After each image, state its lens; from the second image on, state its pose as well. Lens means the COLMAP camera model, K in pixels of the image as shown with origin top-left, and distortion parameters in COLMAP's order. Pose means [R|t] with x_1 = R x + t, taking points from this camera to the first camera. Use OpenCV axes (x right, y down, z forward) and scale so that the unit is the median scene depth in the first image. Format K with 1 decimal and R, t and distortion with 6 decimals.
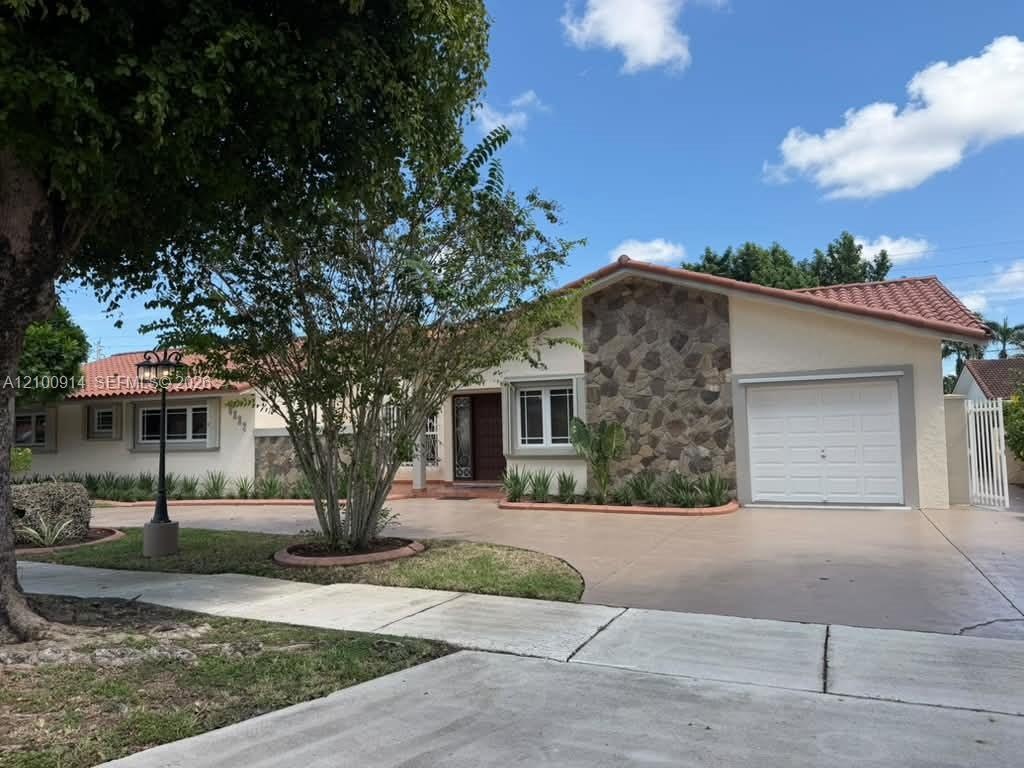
lens RADIAL K [[738.7, 0, 513.2], [0, 738.7, 401.8], [0, 0, 1]] dist [0.094937, -0.146845]
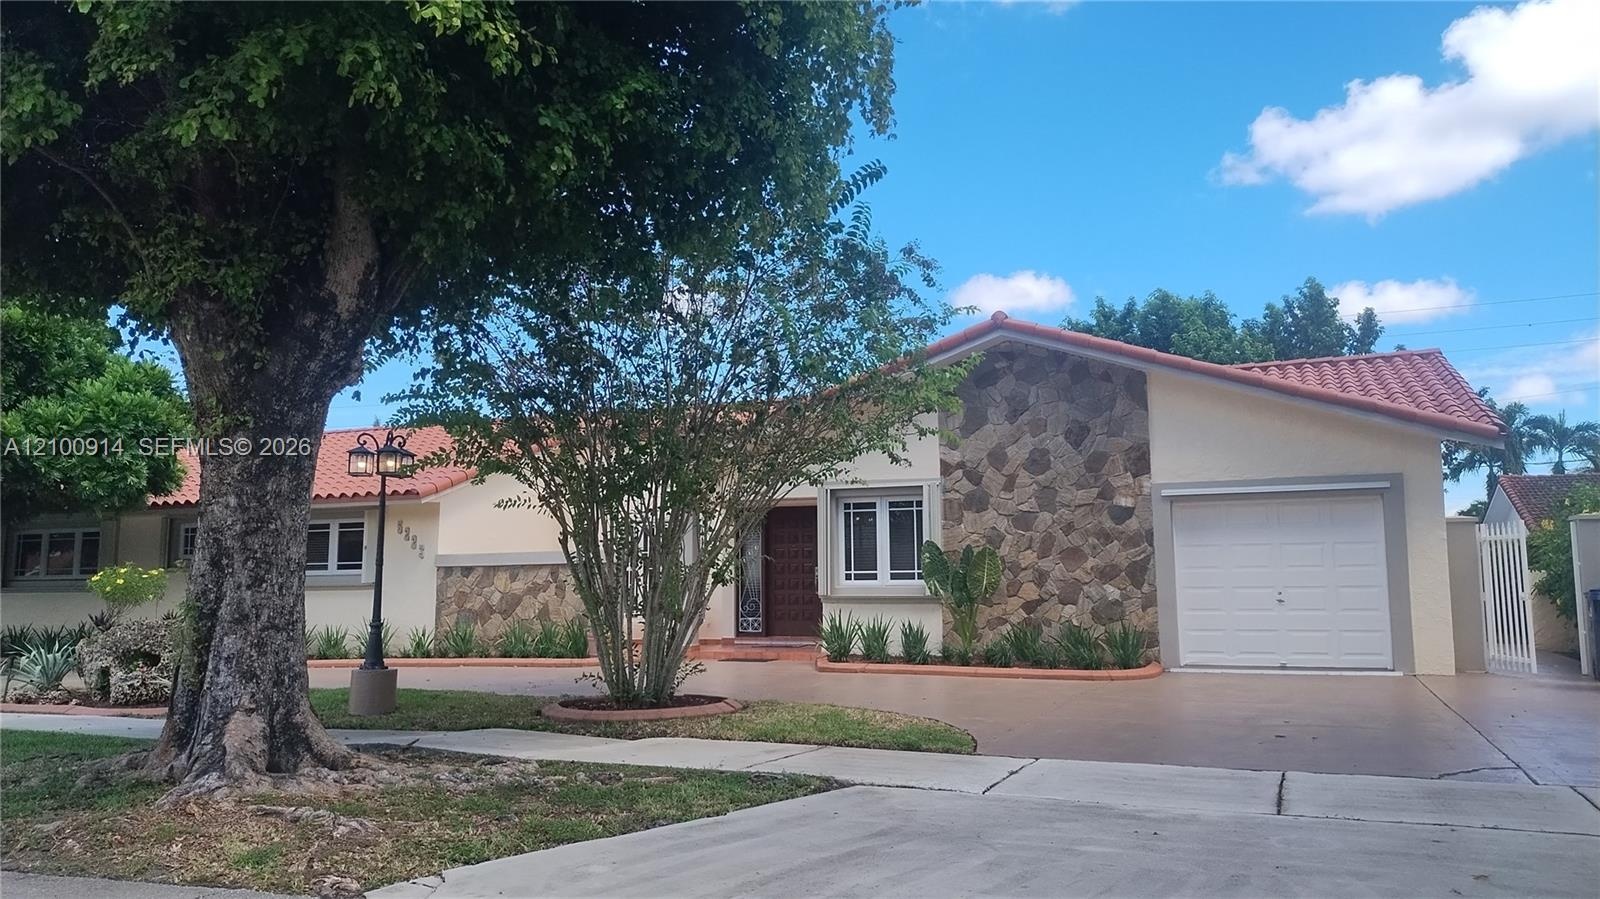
lens RADIAL K [[1238.5, 0, 800.0], [0, 1238.5, 449.5], [0, 0, 1]] dist [0.038979, -0.001549]
pose [[0.999579, 0.018641, 0.022240, -0.064010], [-0.017036, 0.997381, -0.070290, 0.019468], [-0.023492, 0.069882, 0.997279, -0.163461]]
